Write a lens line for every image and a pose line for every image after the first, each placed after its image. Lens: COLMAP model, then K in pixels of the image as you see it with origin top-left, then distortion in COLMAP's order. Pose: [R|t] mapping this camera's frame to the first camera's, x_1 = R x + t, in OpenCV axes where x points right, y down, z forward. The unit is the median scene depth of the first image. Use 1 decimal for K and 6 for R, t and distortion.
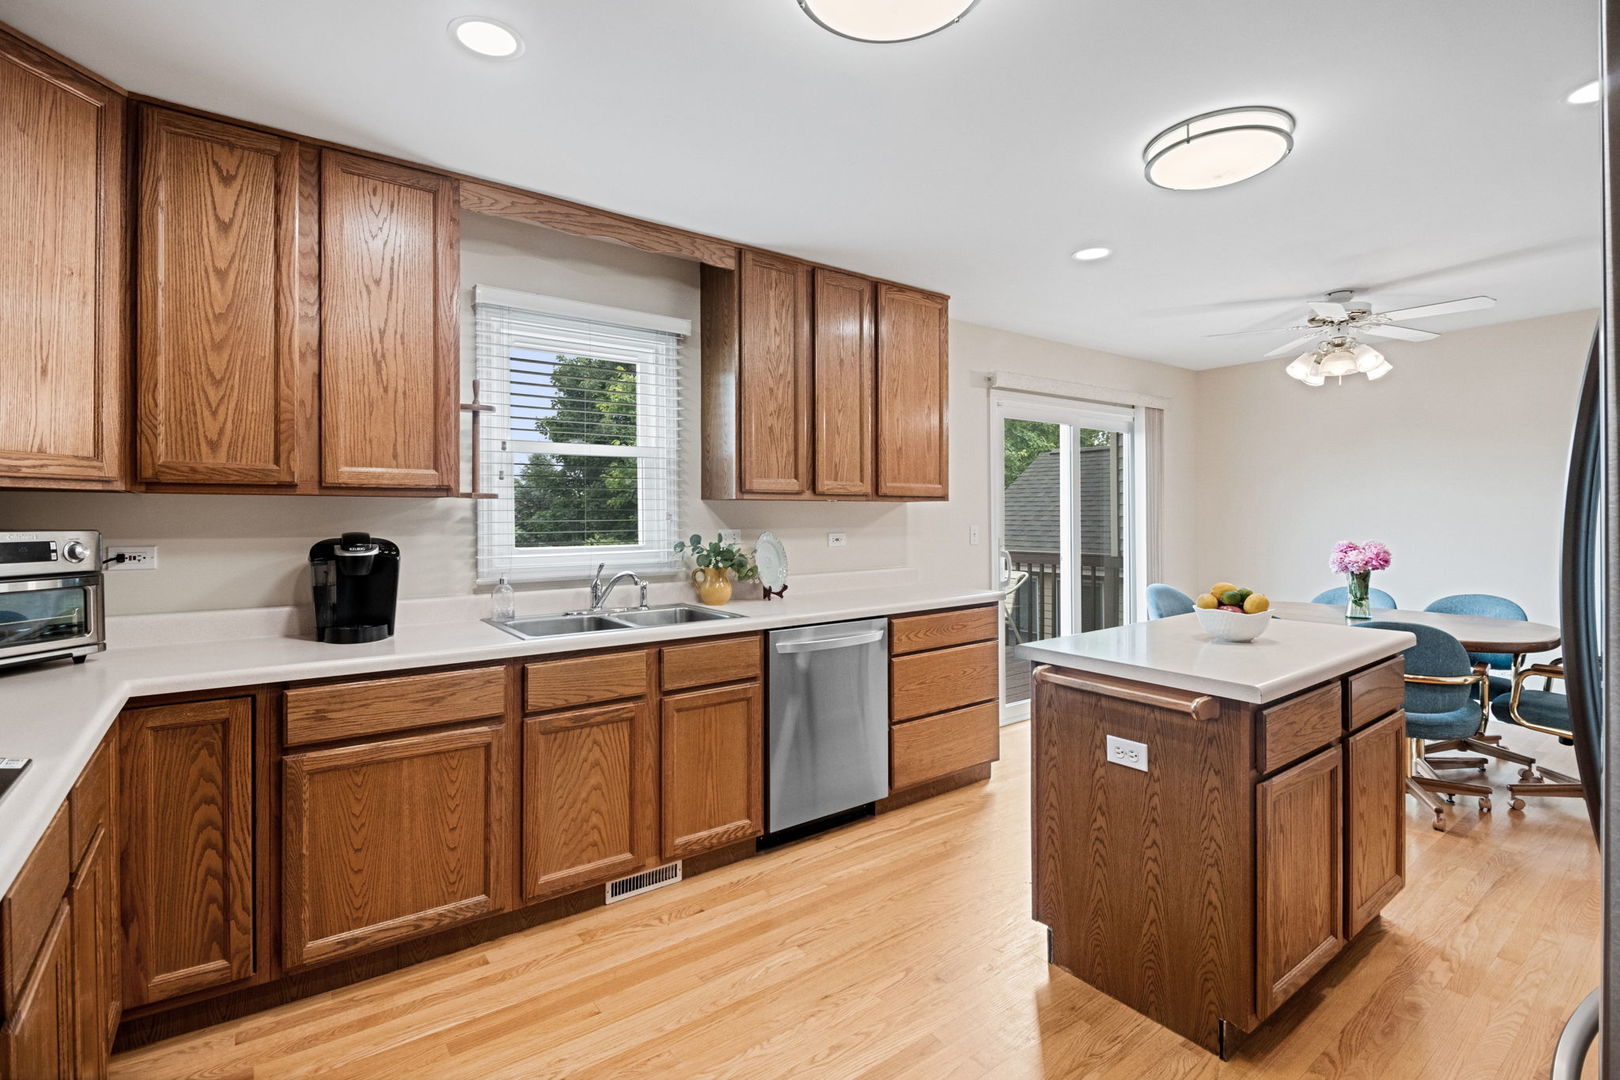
lens RADIAL K [[746.1, 0, 777.2], [0, 746.1, 511.2], [0, 0, 1]] dist [-0.003792, -0.001556]
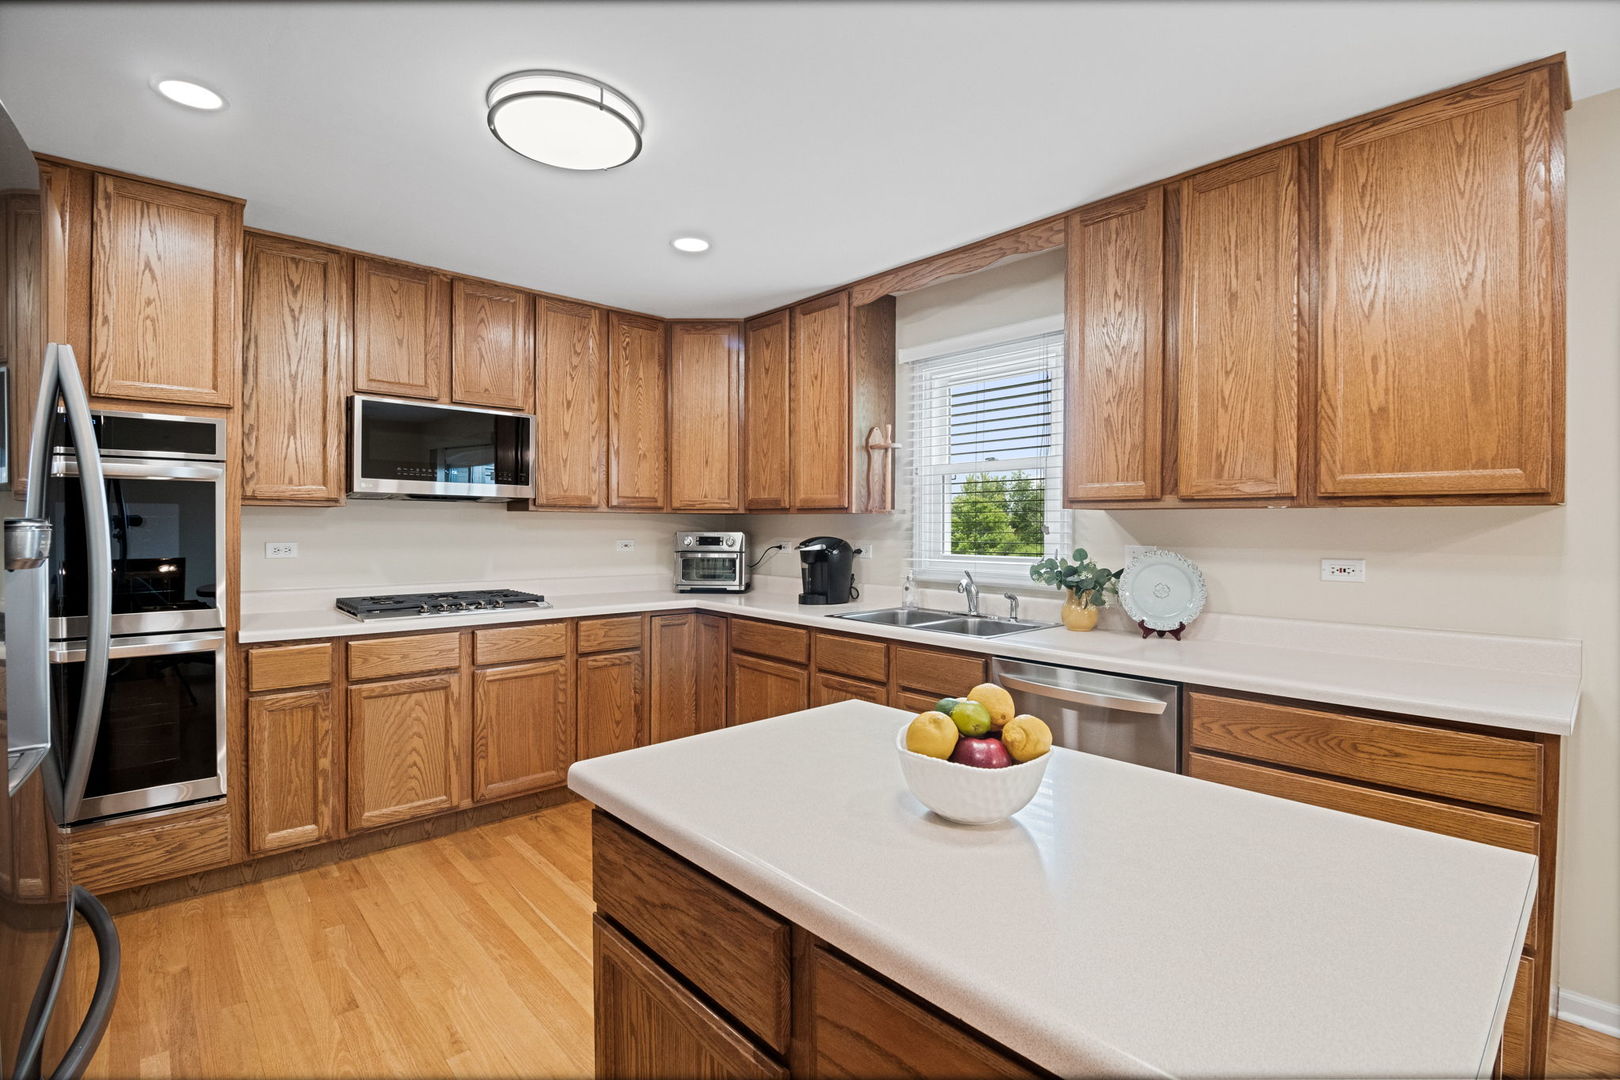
lens RADIAL K [[746.1, 0, 818.0], [0, 746.1, 529.1], [0, 0, 1]] dist [-0.003792, -0.001556]
pose [[0.118598, 0.007849, -0.992911, 0.735673], [0.000272, 0.999968, 0.007937, -0.000314], [0.992942, -0.001211, 0.118592, 0.586491]]
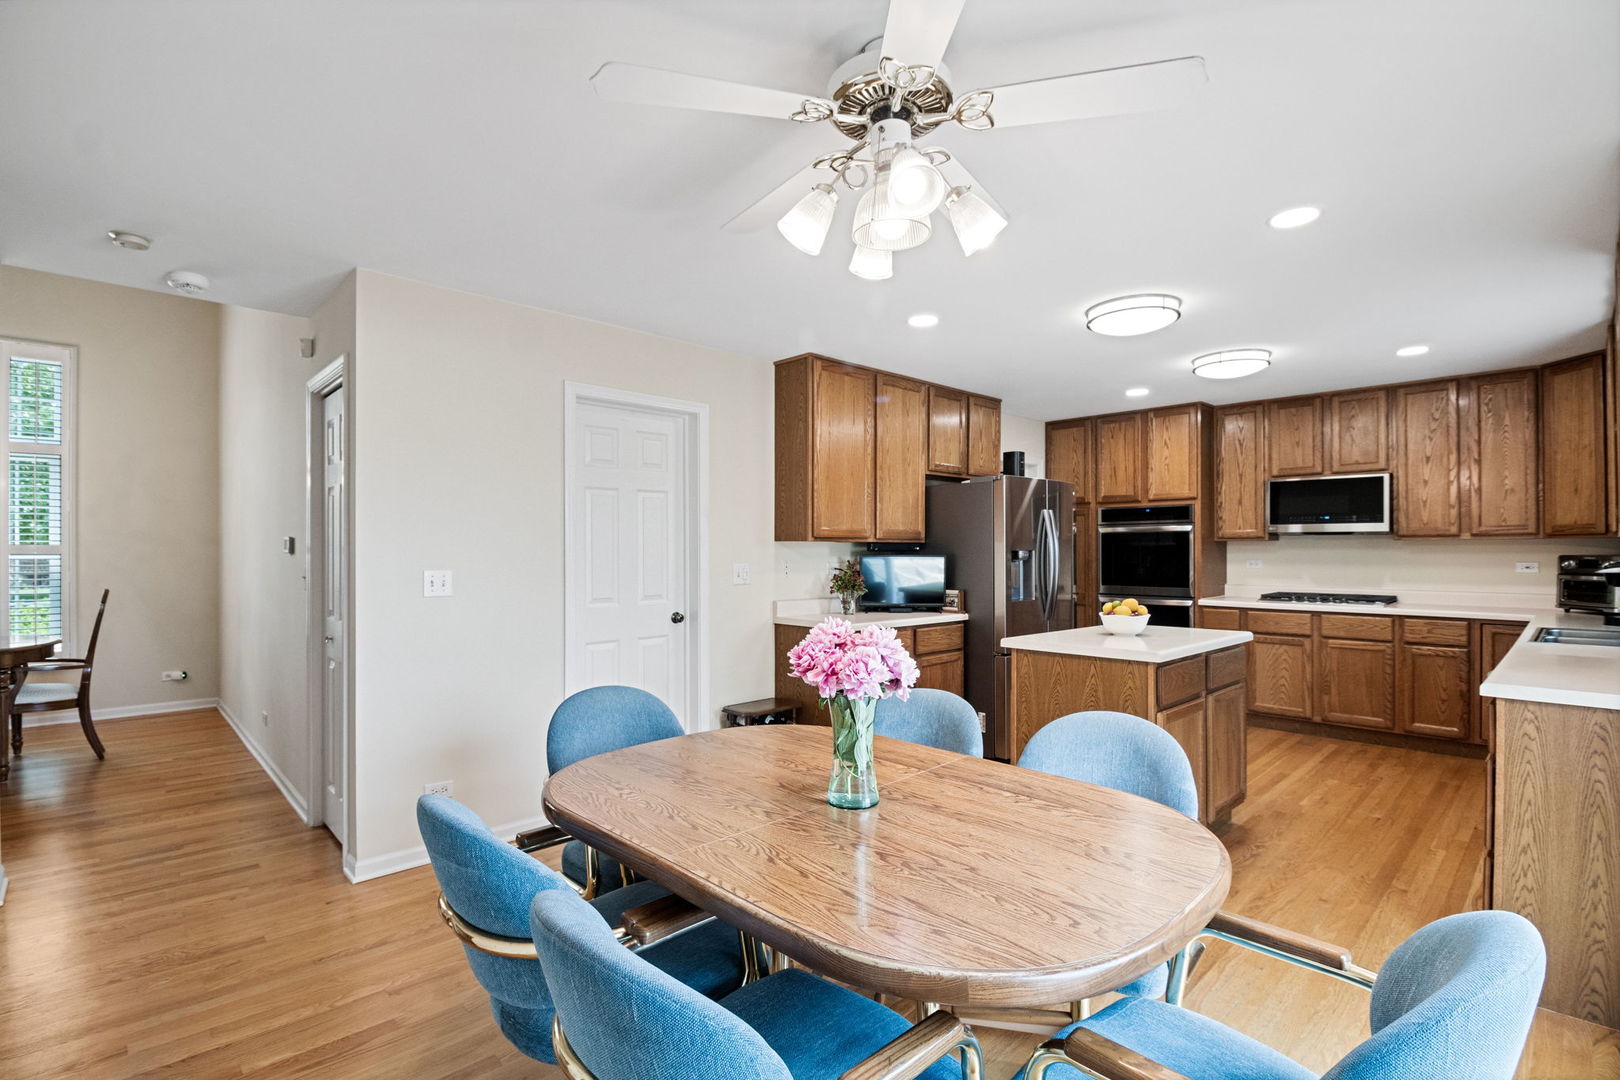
lens RADIAL K [[746.1, 0, 810.5], [0, 746.1, 543.5], [0, 0, 1]] dist [-0.003792, -0.001556]
pose [[-0.990503, 0.003974, -0.137437, 1.020193], [0.005781, 0.999902, -0.012757, 0.001612], [0.137373, -0.013430, -0.990428, 1.690617]]
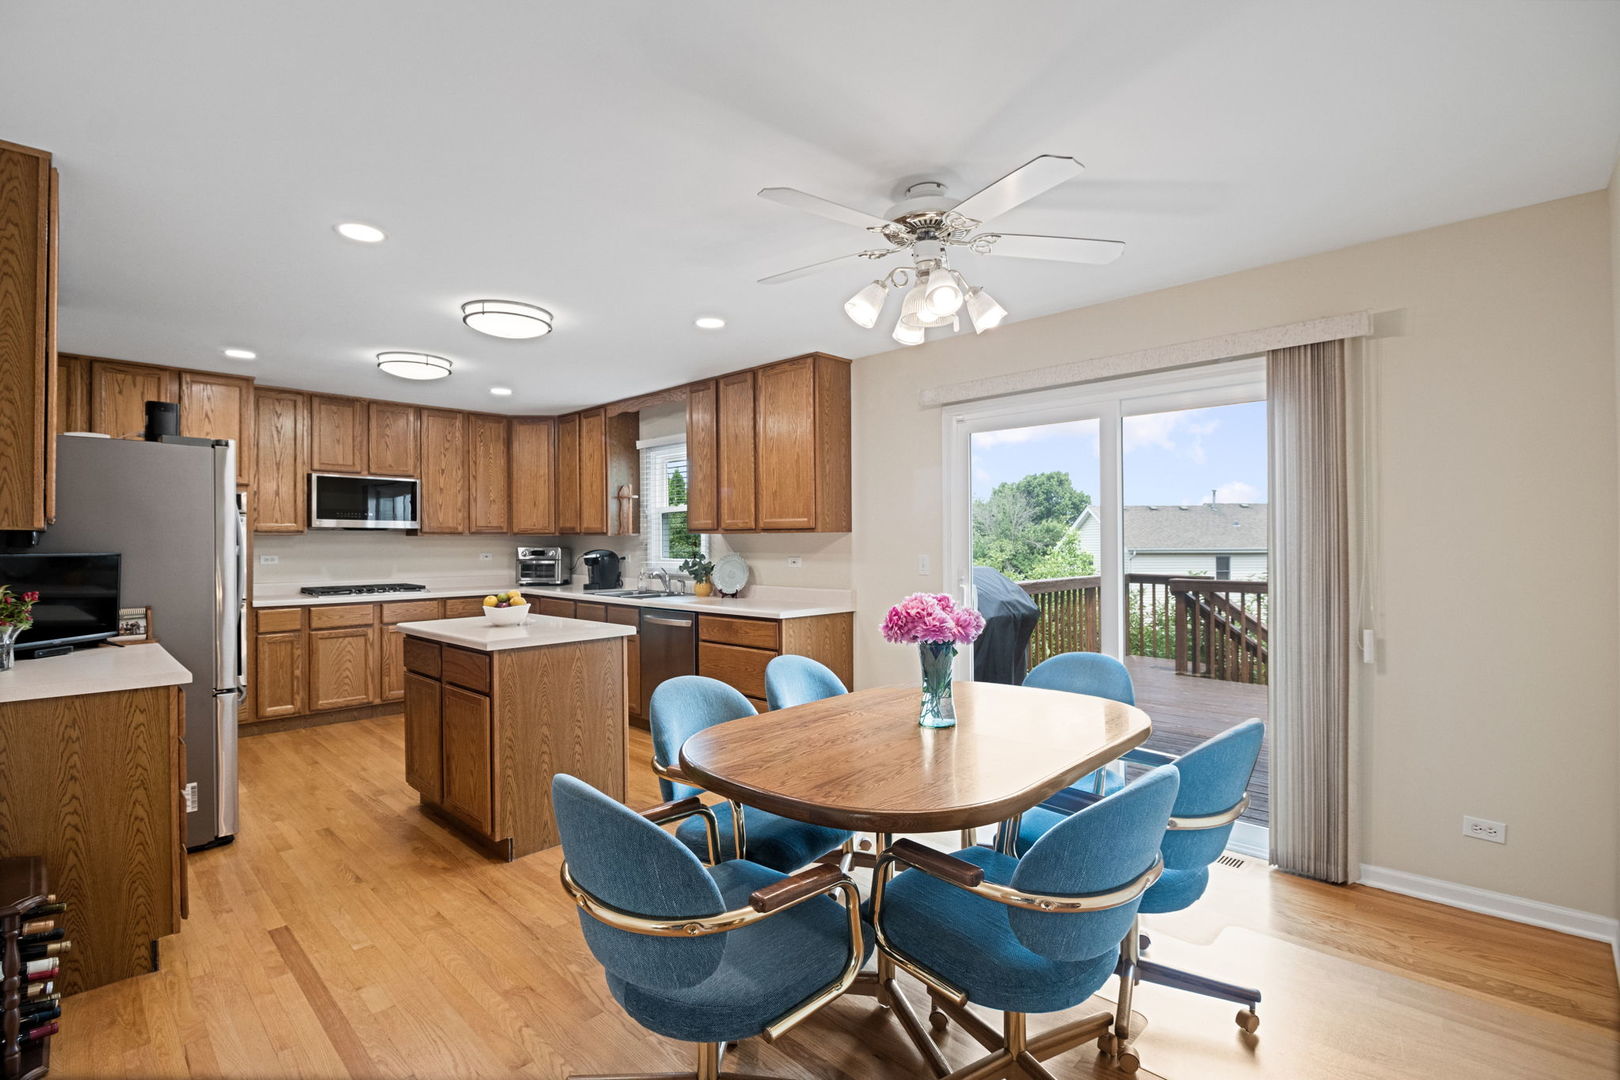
lens RADIAL K [[746.1, 0, 811.6], [0, 746.1, 539.7], [0, 0, 1]] dist [-0.003792, -0.001556]
pose [[0.174375, -0.001126, -0.984679, 1.596167], [0.008616, 0.999963, 0.000382, -0.001301], [0.984642, -0.008551, 0.174379, 0.938737]]
